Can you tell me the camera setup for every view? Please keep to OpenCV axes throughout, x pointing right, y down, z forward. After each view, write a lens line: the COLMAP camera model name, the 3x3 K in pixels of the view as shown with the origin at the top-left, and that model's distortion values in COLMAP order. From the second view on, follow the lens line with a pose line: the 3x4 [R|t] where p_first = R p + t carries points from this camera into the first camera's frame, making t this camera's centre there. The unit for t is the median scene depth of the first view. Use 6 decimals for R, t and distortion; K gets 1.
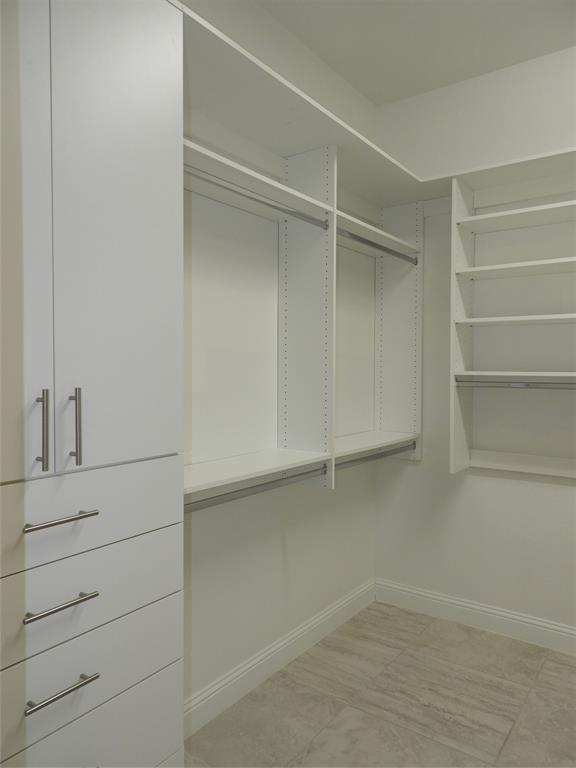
lens RADIAL K [[540.1, 0, 289.3], [0, 540.1, 384.0], [0, 0, 1]] dist [-0.000634, -0.004214]
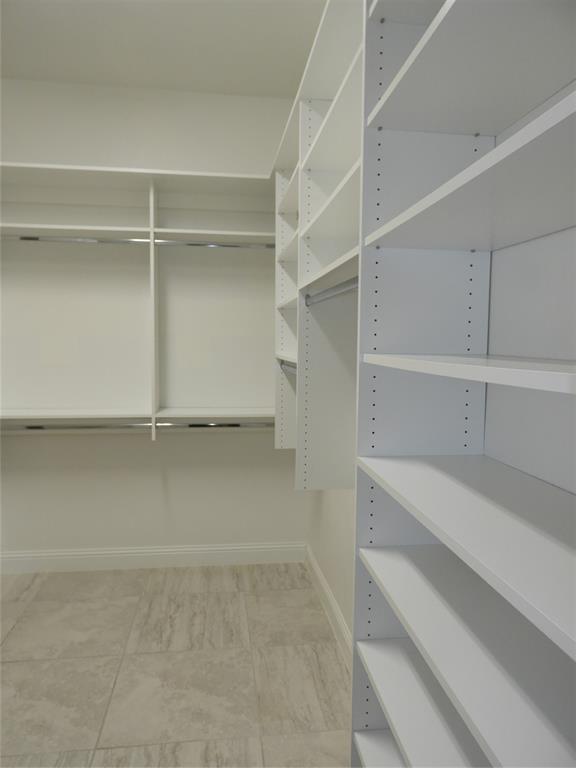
lens RADIAL K [[540.1, 0, 288.7], [0, 540.1, 384.2], [0, 0, 1]] dist [-0.000634, -0.004214]
pose [[0.690832, 0.055641, -0.720871, 1.290666], [-0.022878, 0.998217, 0.055124, -0.026327], [0.722653, -0.021589, 0.690874, 0.325954]]
